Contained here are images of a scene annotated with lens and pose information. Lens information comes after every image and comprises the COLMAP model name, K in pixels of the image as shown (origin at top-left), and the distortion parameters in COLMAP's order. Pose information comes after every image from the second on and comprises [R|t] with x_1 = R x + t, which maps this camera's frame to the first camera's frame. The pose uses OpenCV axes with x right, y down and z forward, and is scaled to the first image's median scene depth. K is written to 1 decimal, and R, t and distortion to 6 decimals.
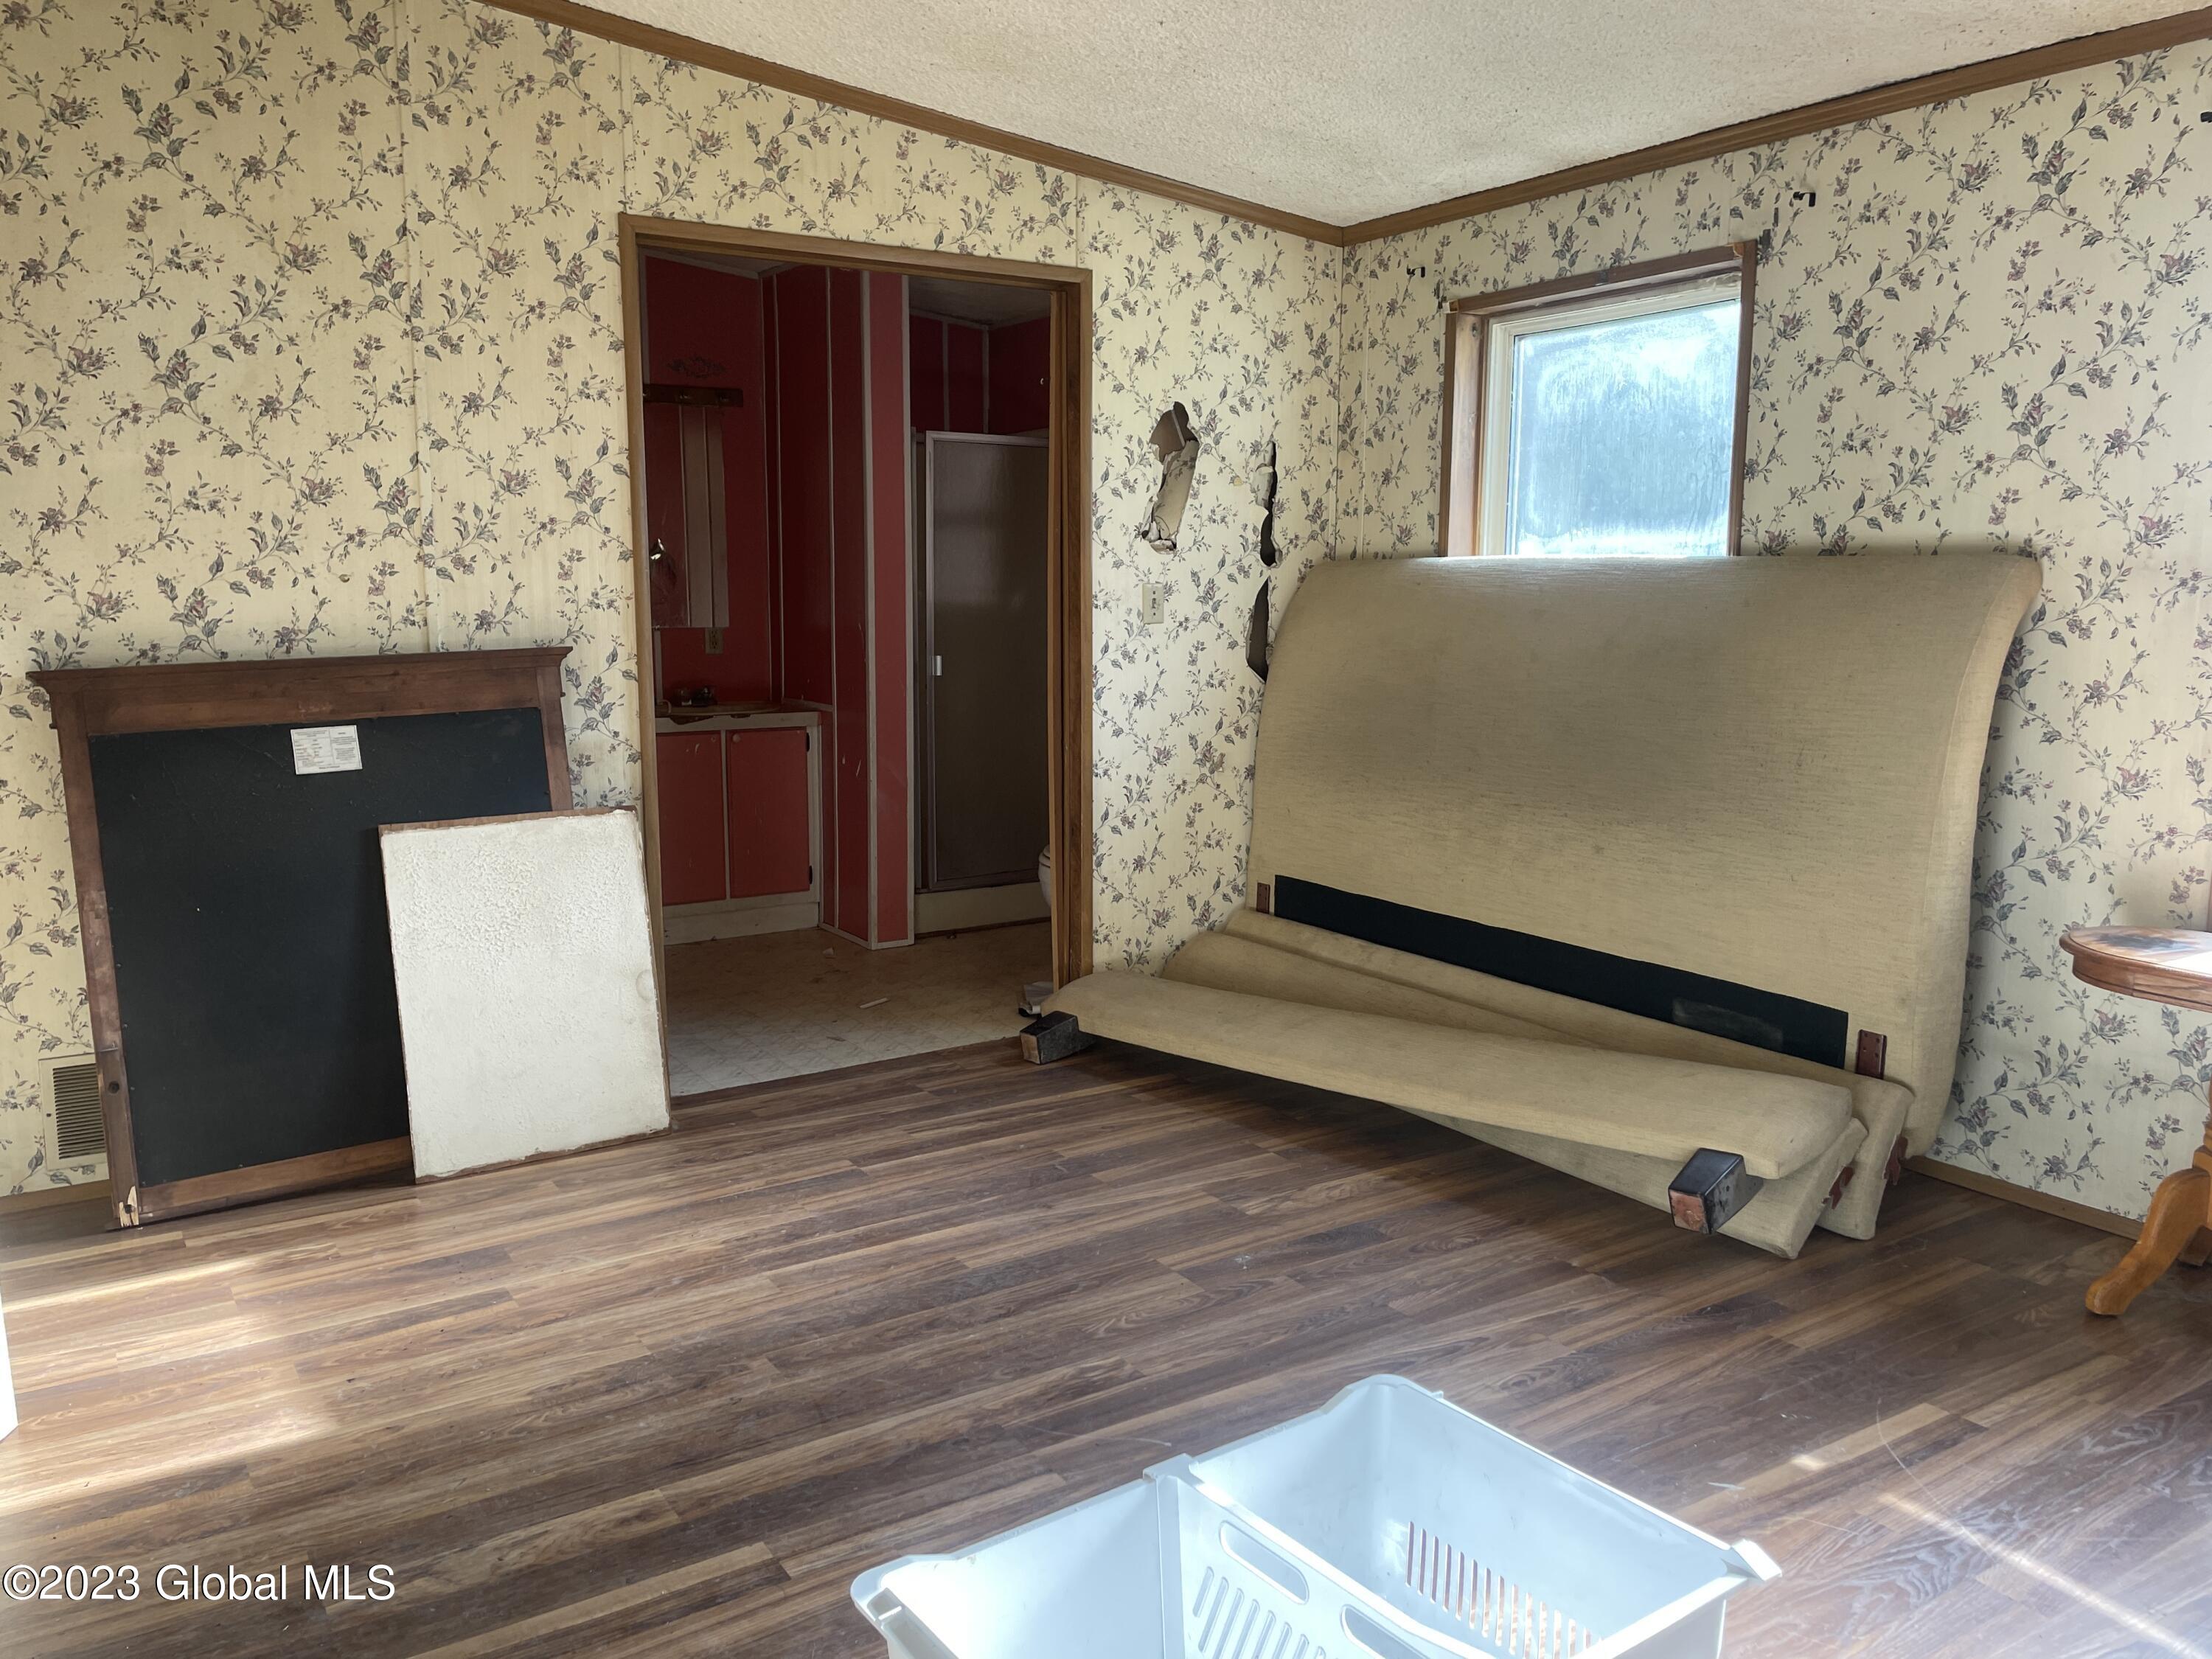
lens RADIAL K [[1675.8, 0, 1091.1], [0, 1675.8, 828.1], [0, 0, 1]] dist [0.094366, -0.128709]
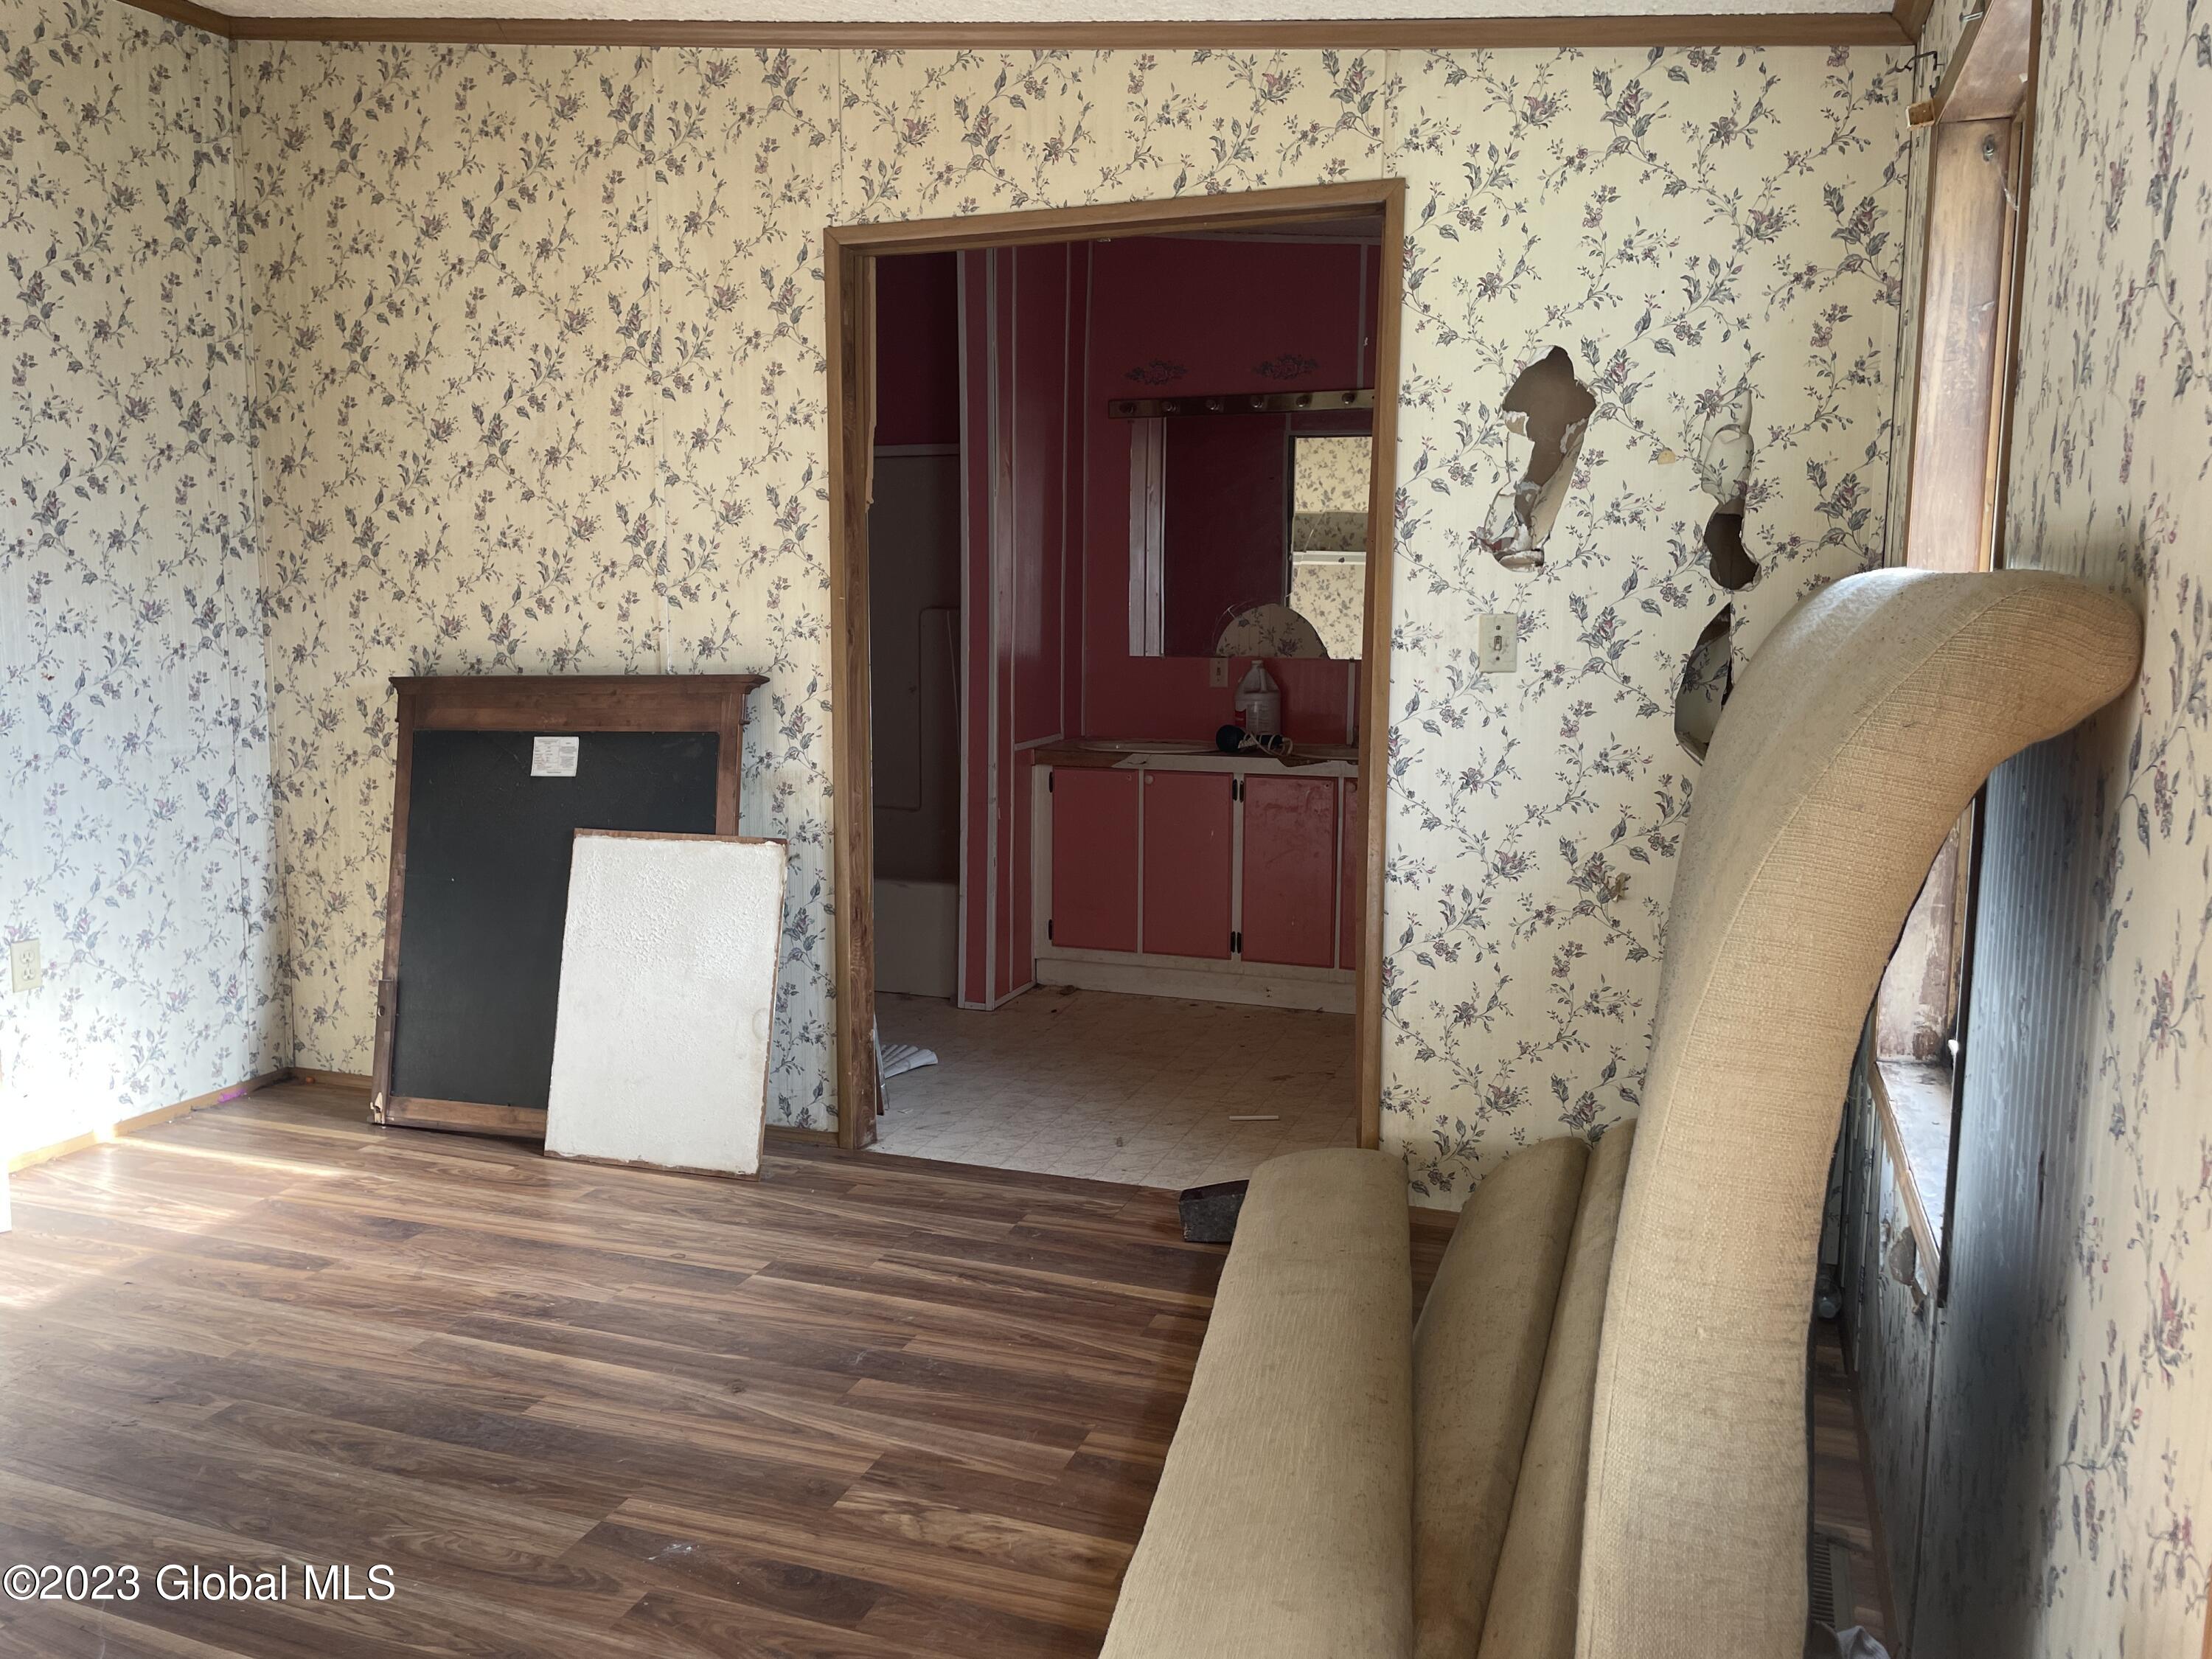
lens RADIAL K [[1675.8, 0, 1091.1], [0, 1675.8, 828.1], [0, 0, 1]] dist [0.094366, -0.128709]
pose [[0.595831, 0.110345, -0.795494, 0.606277], [-0.120580, 0.991579, 0.047229, -0.087020], [0.794007, 0.067780, 0.604119, 0.555370]]
